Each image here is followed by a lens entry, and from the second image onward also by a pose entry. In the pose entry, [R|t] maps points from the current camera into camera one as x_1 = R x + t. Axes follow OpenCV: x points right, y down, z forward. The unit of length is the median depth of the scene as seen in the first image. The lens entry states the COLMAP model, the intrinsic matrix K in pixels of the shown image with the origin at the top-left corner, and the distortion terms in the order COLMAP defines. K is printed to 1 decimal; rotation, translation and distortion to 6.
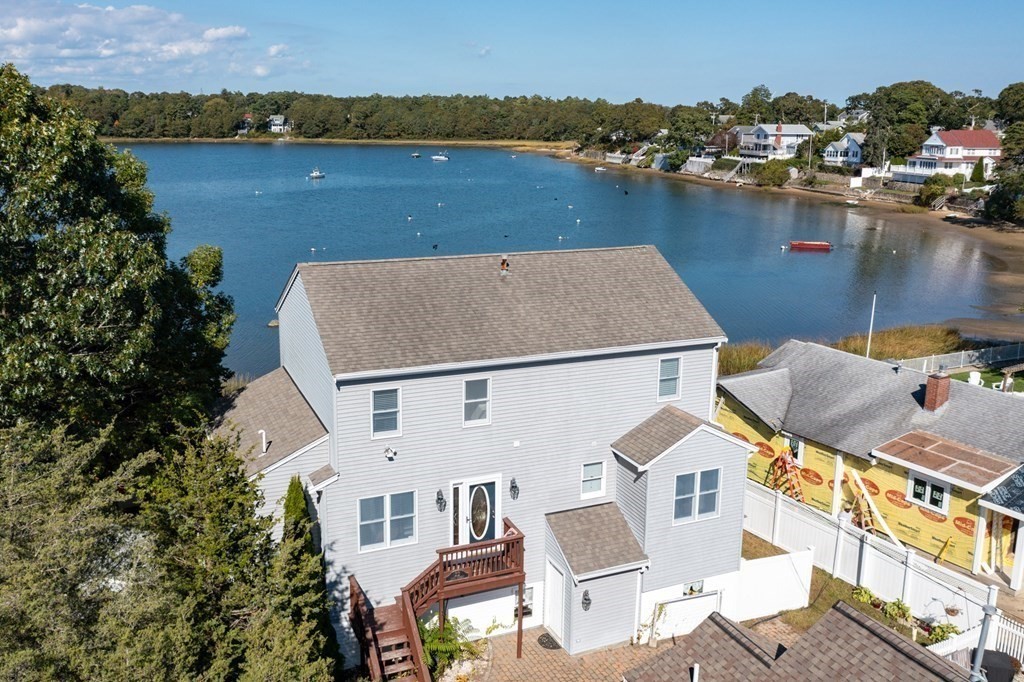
lens RADIAL K [[934.5, 0, 545.6], [0, 934.5, 299.6], [0, 0, 1]] dist [0.002668, -0.006686]
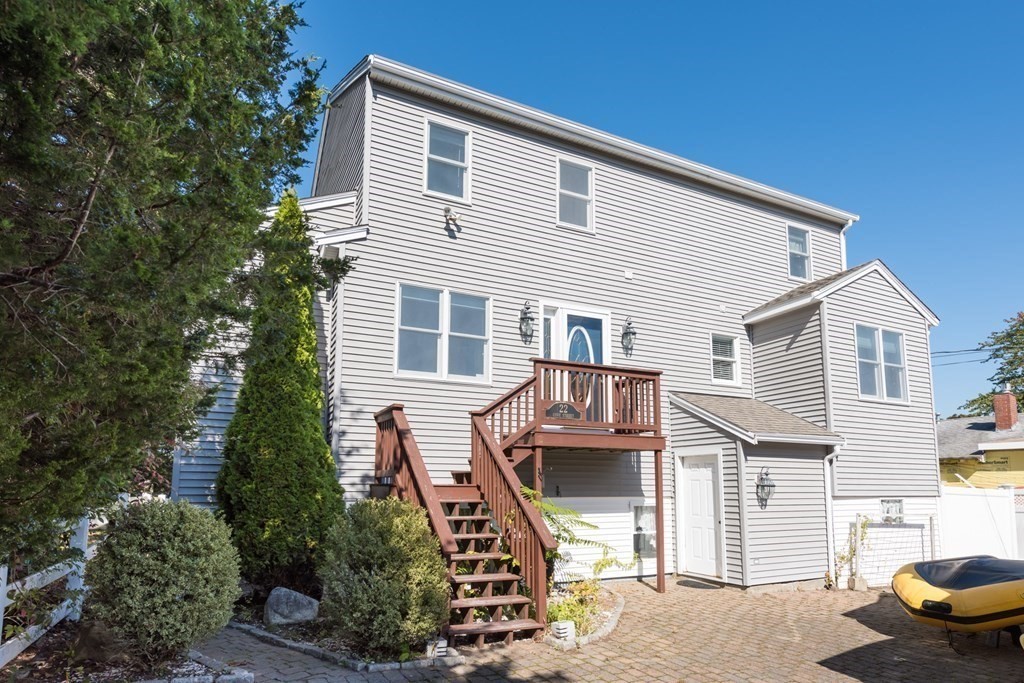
lens RADIAL K [[551.8, 0, 526.8], [0, 551.8, 419.2], [0, 0, 1]] dist [0.006903, 0.001029]
pose [[0.999781, -0.013517, 0.015985, -0.018007], [0.017769, 0.951658, -0.306646, 0.059769], [-0.011067, 0.306862, 0.951690, 0.099431]]
